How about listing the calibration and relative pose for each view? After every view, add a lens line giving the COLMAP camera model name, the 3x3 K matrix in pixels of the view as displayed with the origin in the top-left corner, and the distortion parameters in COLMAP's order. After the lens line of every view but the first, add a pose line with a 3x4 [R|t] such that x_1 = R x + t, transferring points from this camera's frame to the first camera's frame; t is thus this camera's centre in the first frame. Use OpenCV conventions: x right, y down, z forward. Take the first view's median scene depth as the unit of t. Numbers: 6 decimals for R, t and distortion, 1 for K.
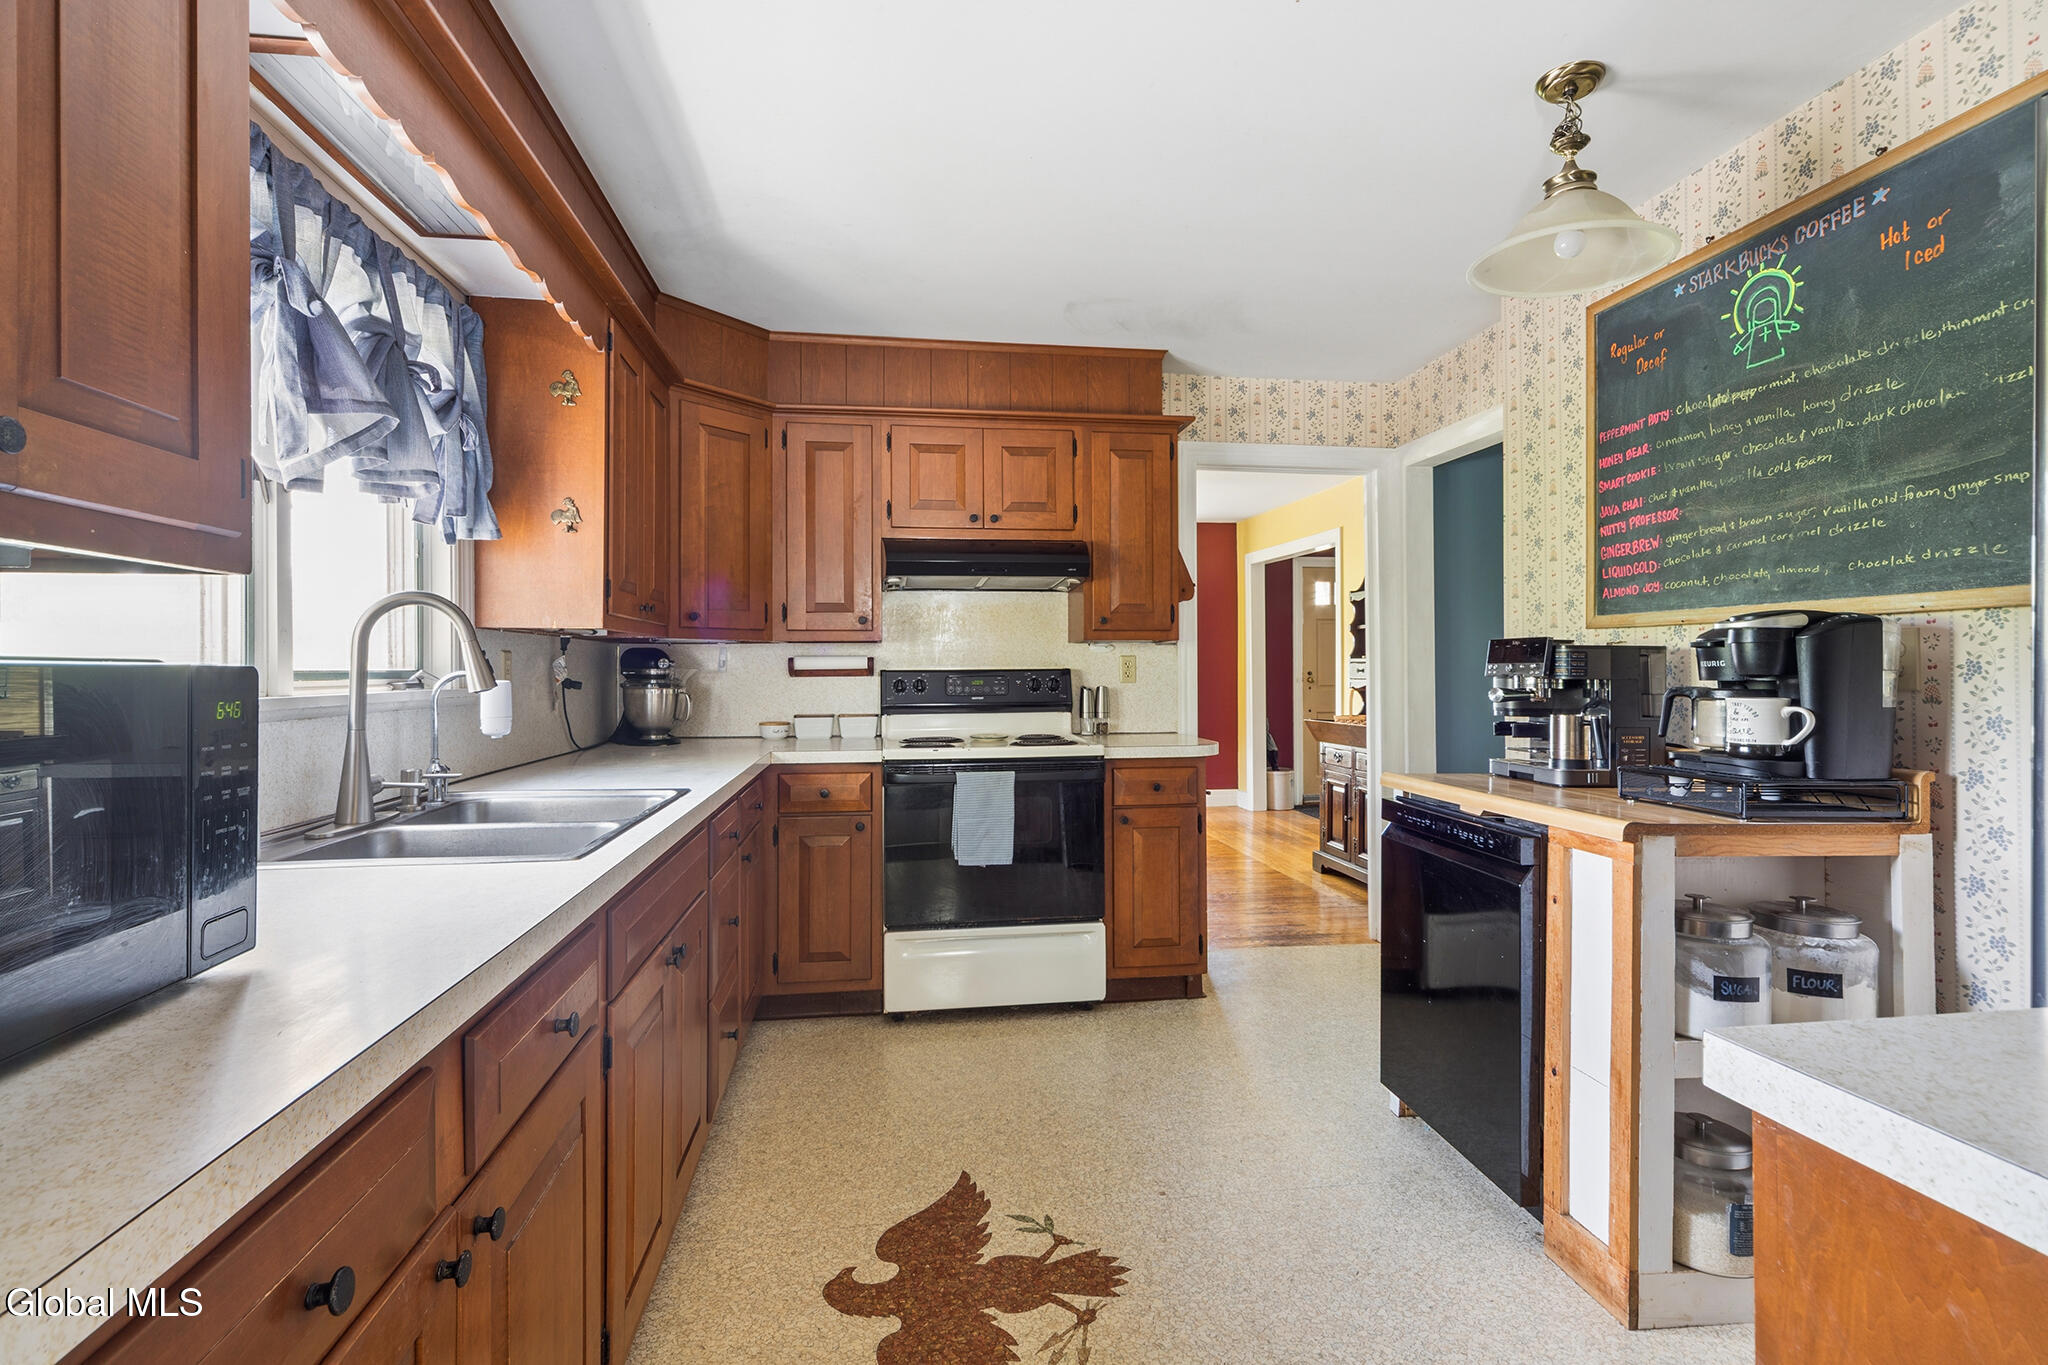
lens RADIAL K [[966.9, 0, 1024.1], [0, 966.9, 670.8], [0, 0, 1]] dist [-0.000602, -0.000113]
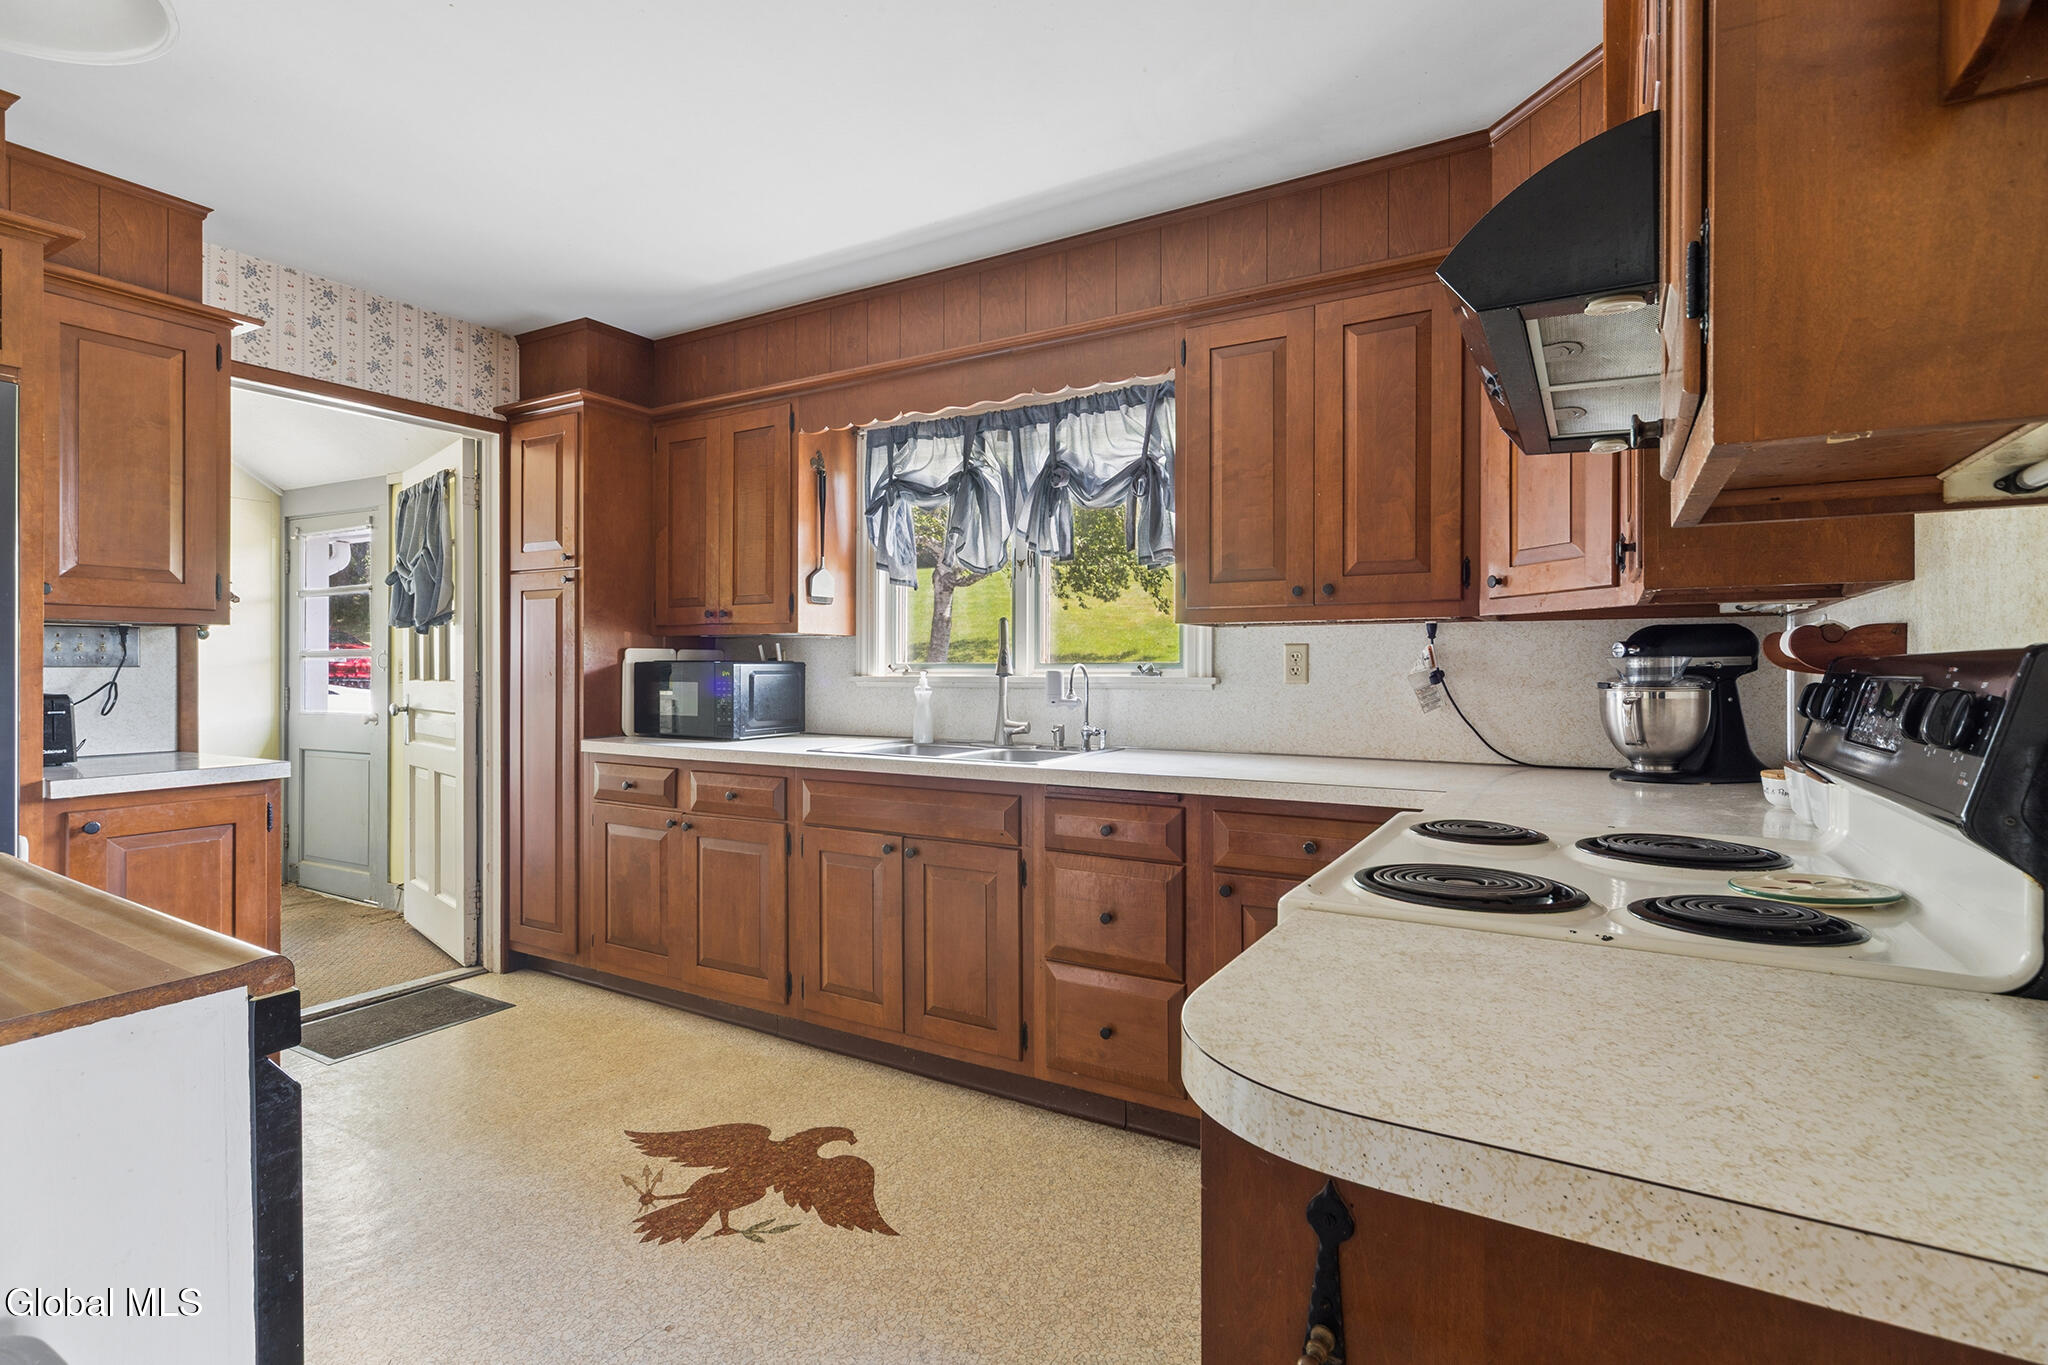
lens RADIAL K [[966.9, 0, 1023.7], [0, 966.9, 671.2], [0, 0, 1]] dist [-0.000602, -0.000113]
pose [[-0.625323, 0.006368, -0.780340, 0.634658], [-0.003431, 0.999935, 0.010910, -0.001379], [0.780359, 0.009499, -0.625260, 1.899035]]
